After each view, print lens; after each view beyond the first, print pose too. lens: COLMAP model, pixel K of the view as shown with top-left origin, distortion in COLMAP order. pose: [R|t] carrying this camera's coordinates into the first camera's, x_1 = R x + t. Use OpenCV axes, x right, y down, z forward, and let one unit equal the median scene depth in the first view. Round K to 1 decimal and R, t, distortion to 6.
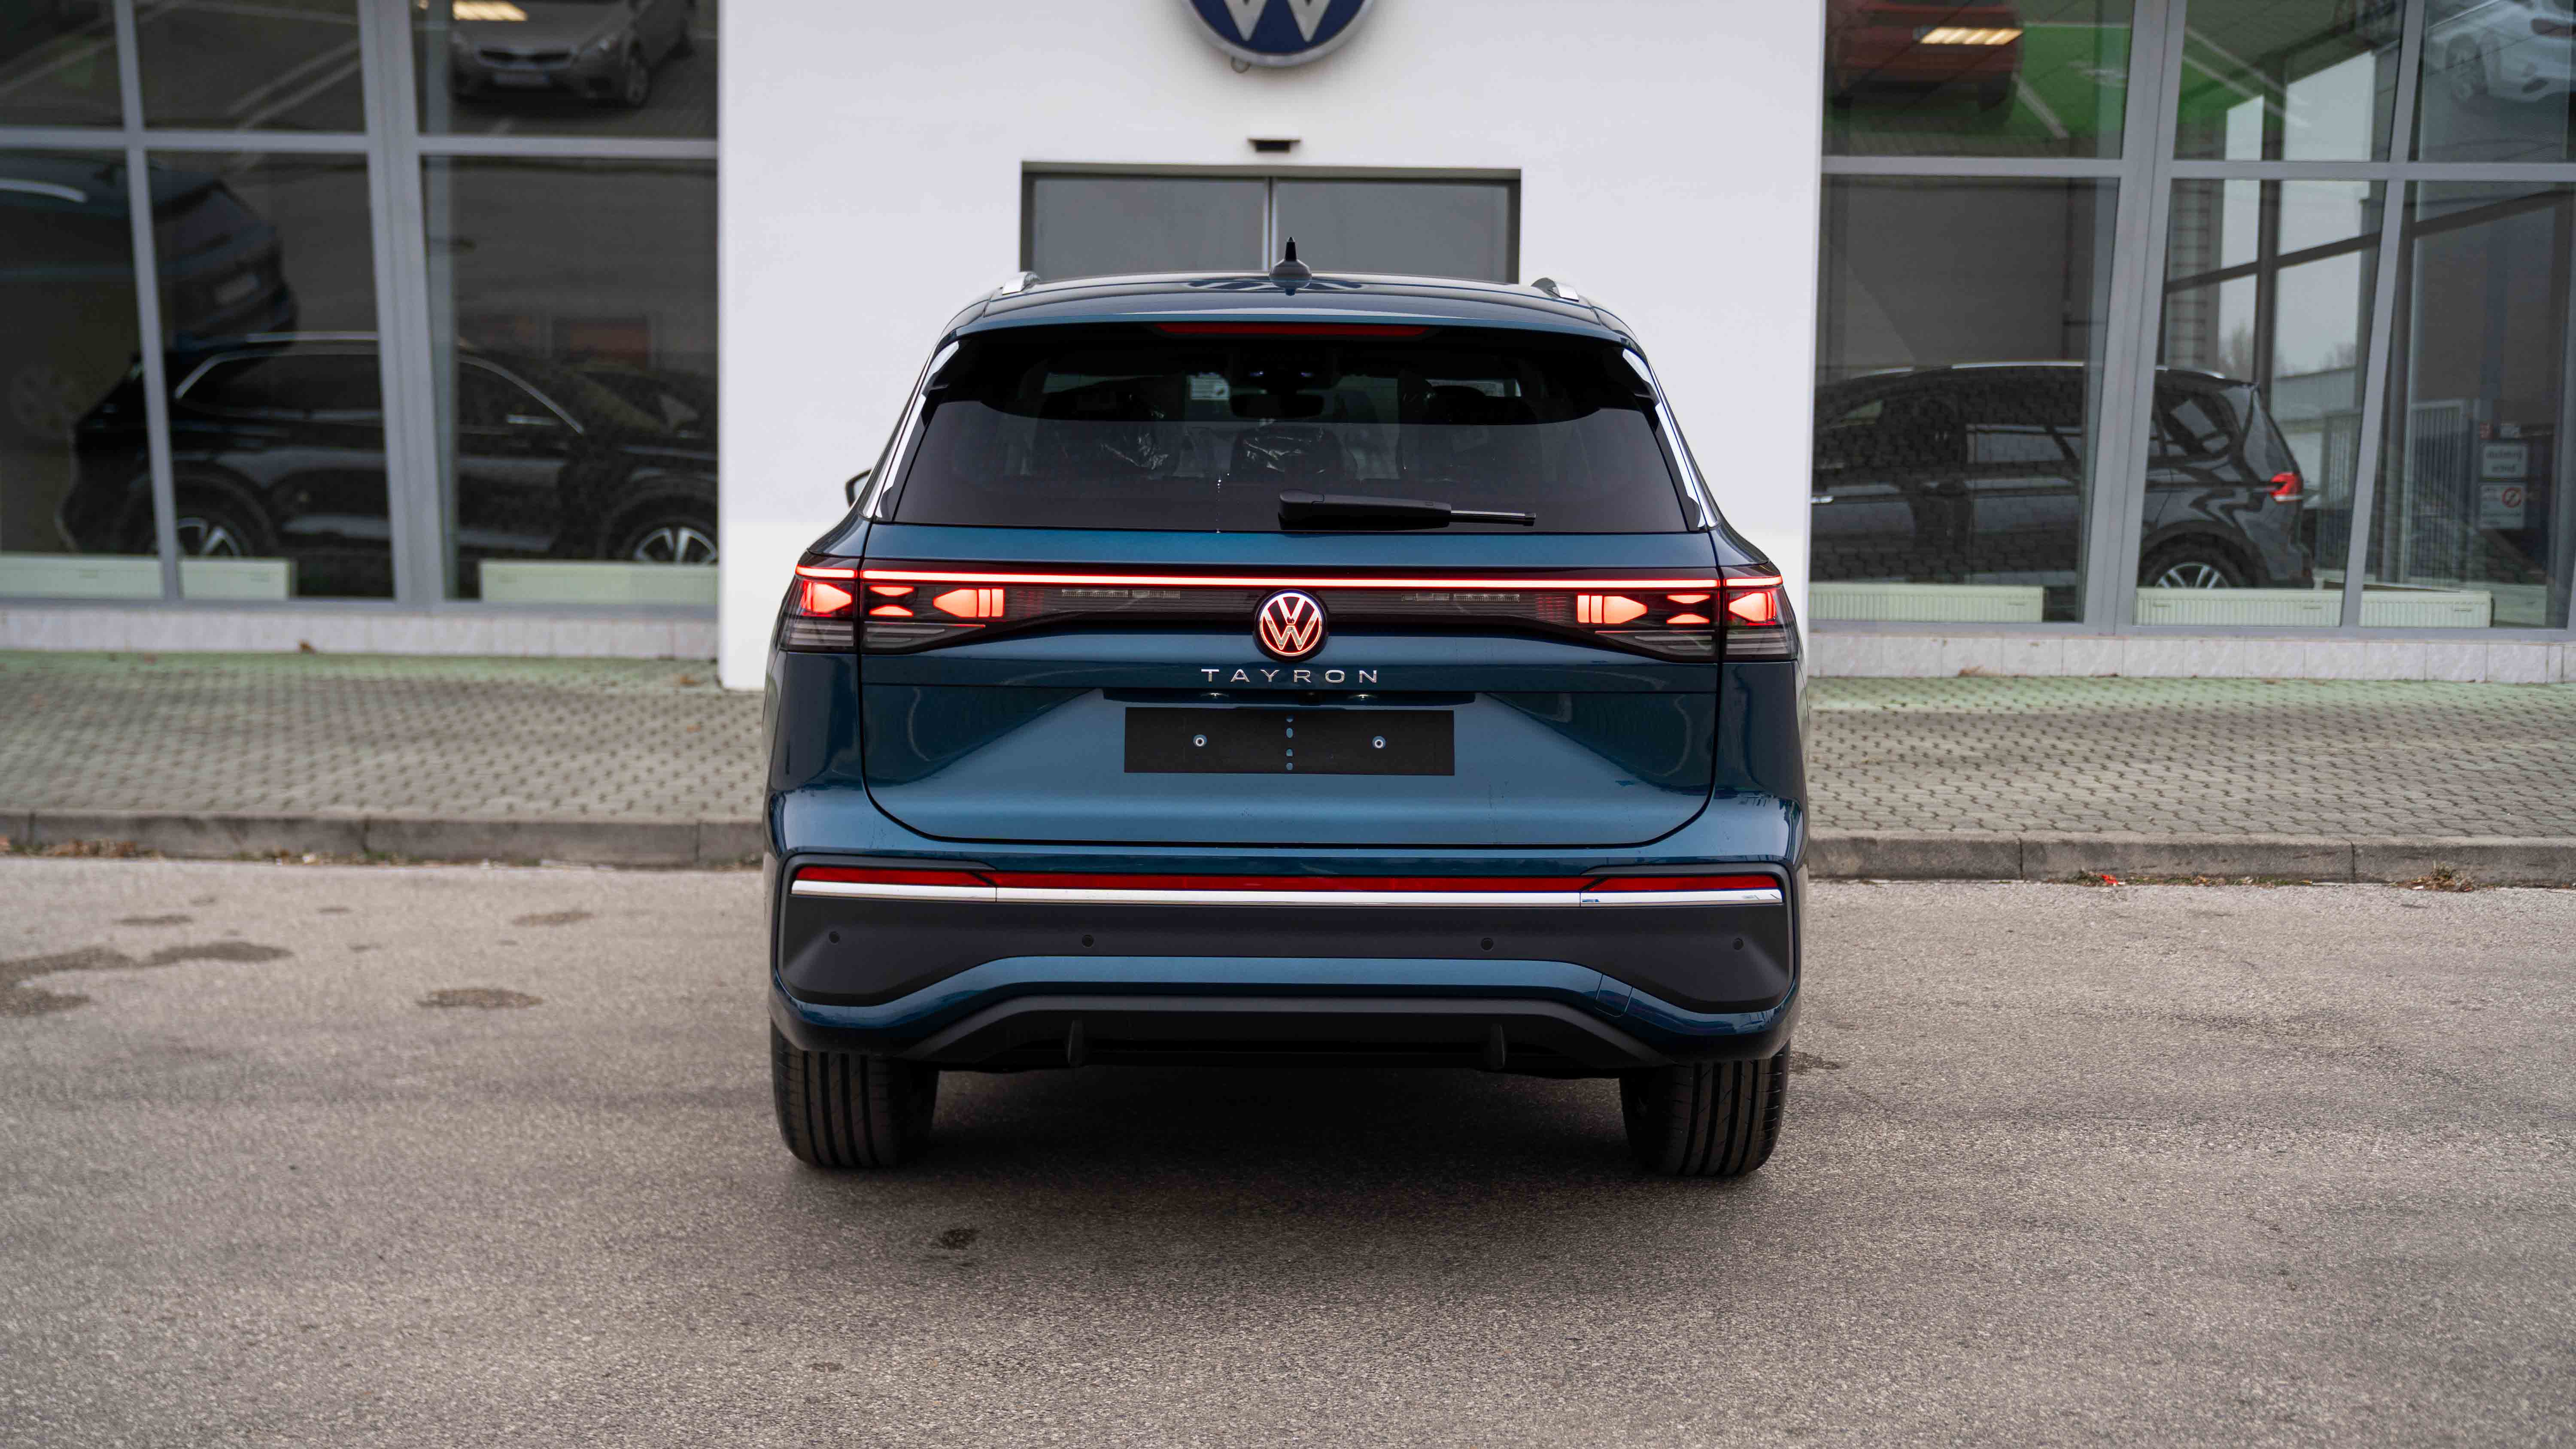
lens RADIAL K [[2929.3, 0, 1308.9], [0, 2929.3, 718.5], [0, 0, 1]] dist [0.021403, 0.000000]
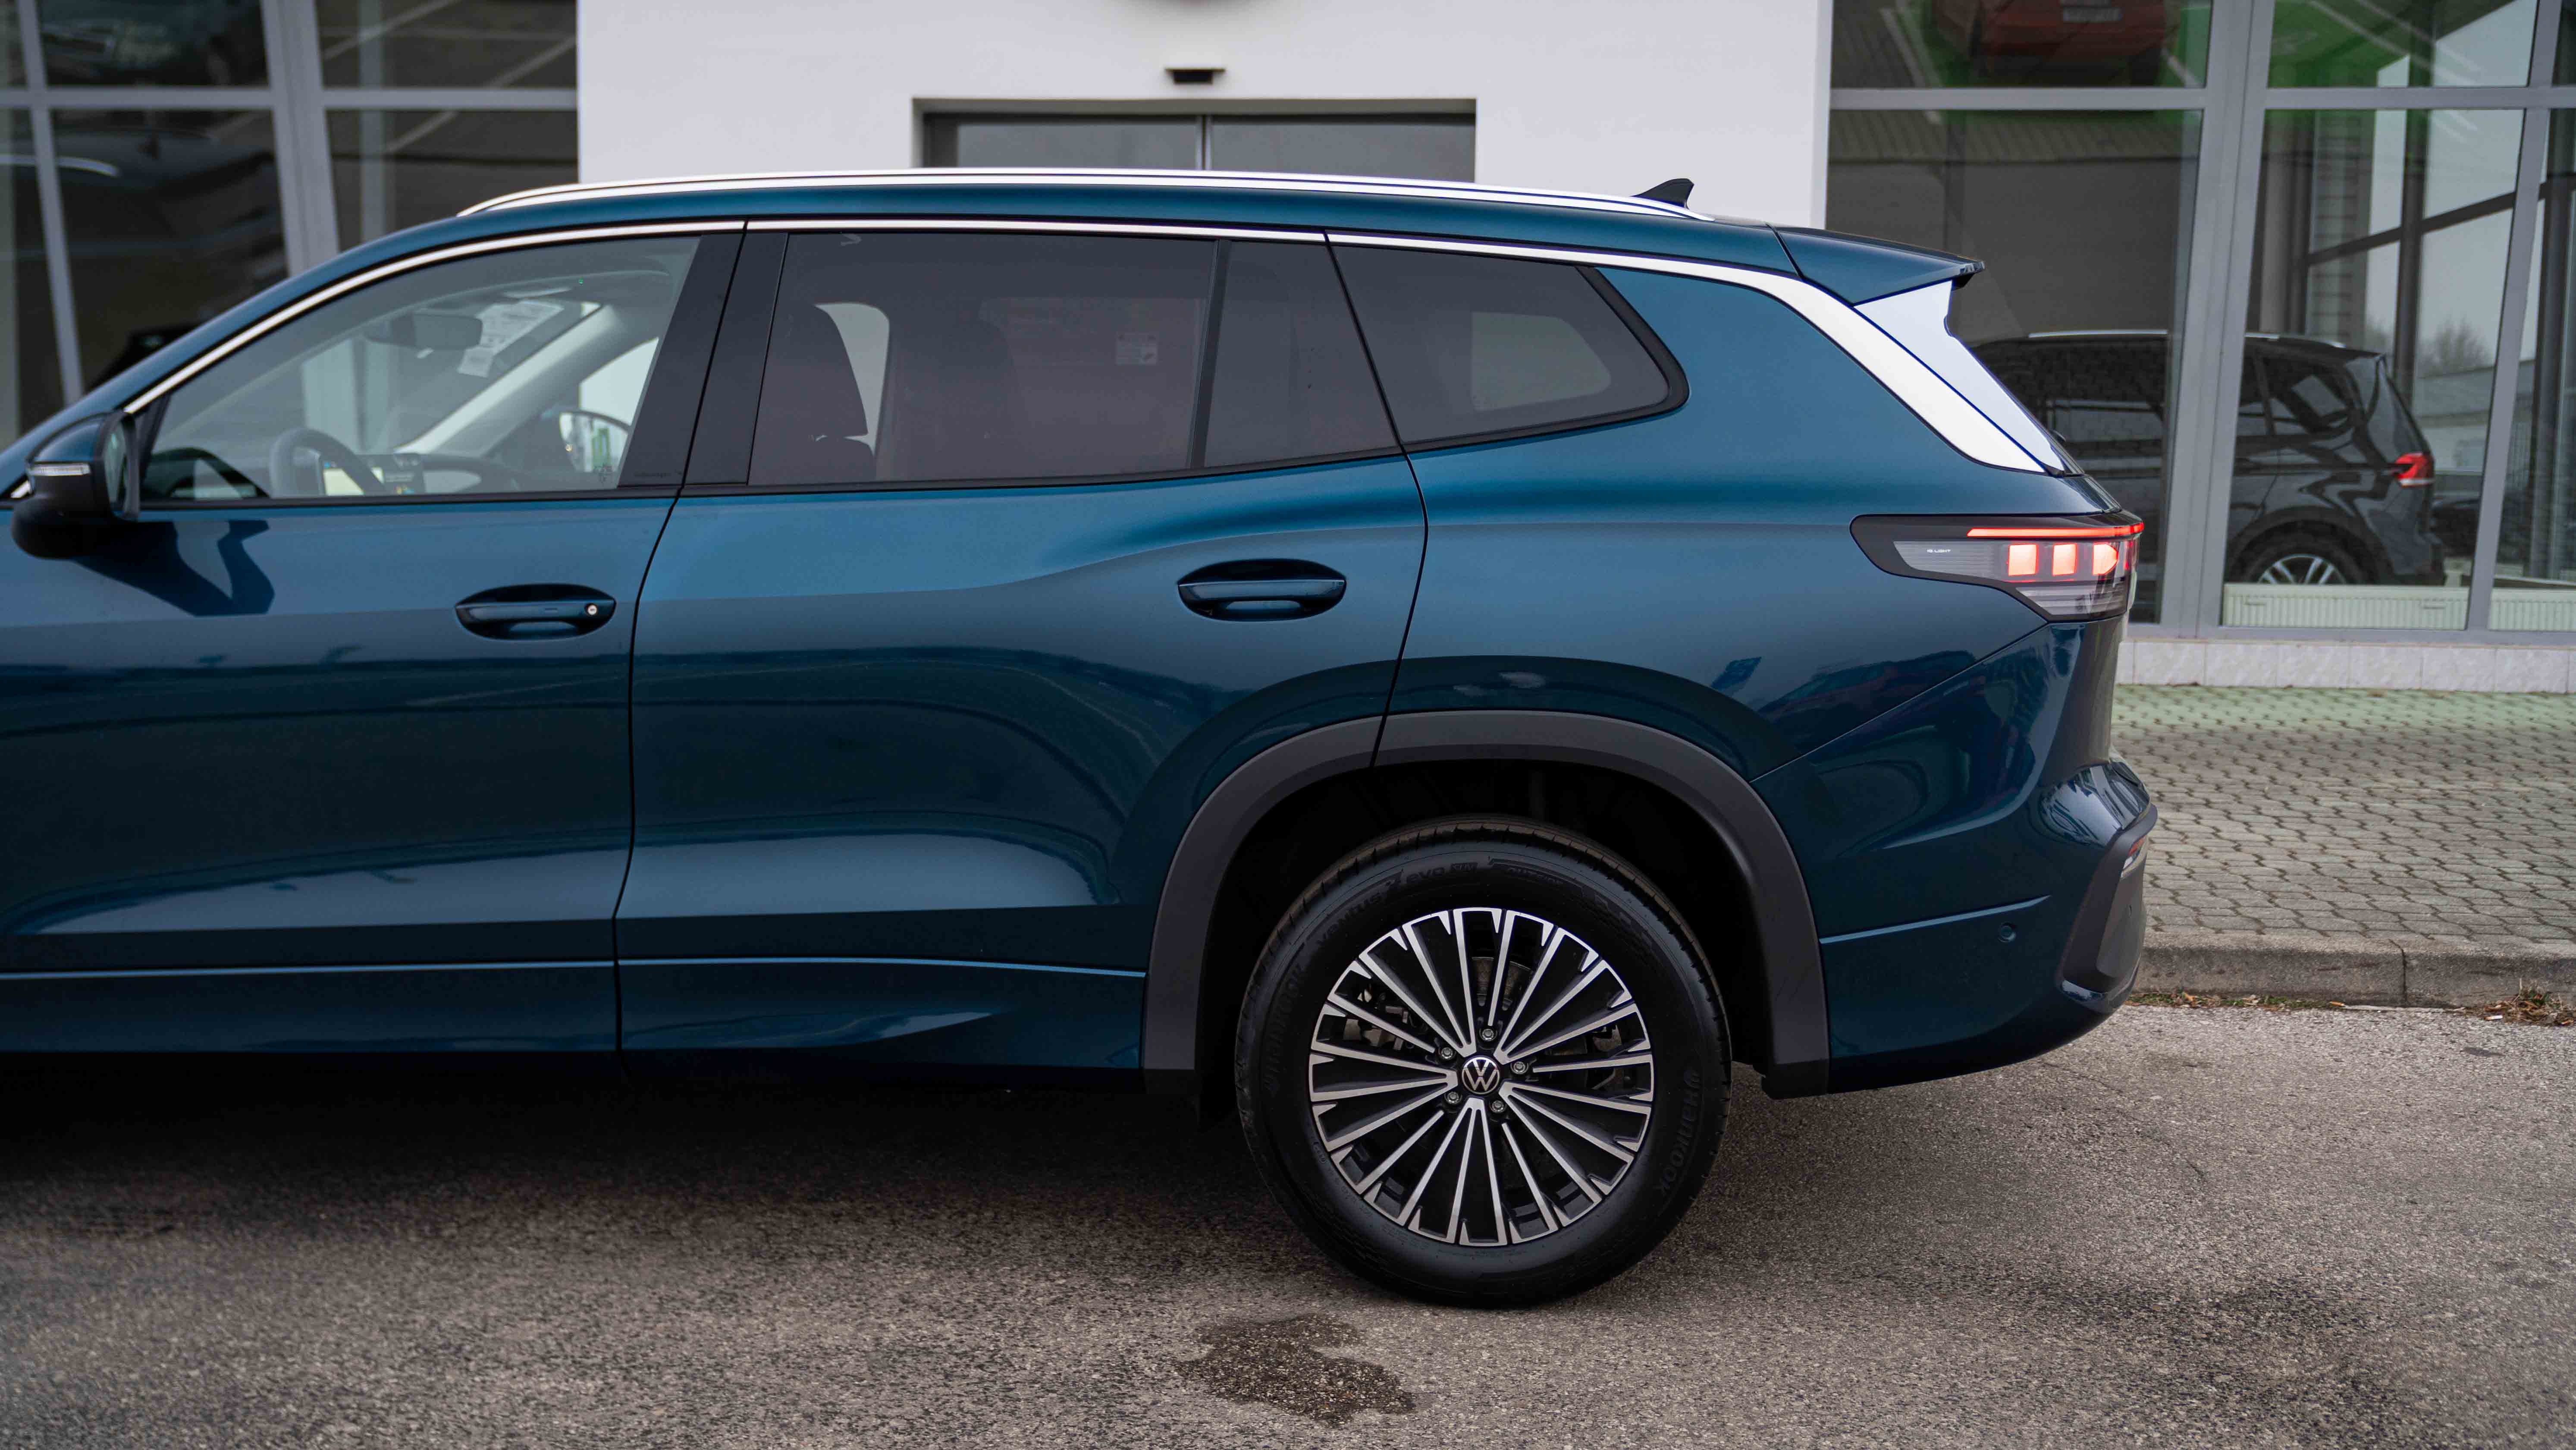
lens RADIAL K [[2634.0, 0, 1284.3], [0, 2634.0, 699.4], [0, 0, 1]] dist [0.008913, 0.000000]
pose [[0.994383, 0.010368, -0.105329, 0.098318], [-0.009729, 0.999931, 0.006574, -0.014150], [0.105390, -0.005512, 0.994416, 0.214097]]
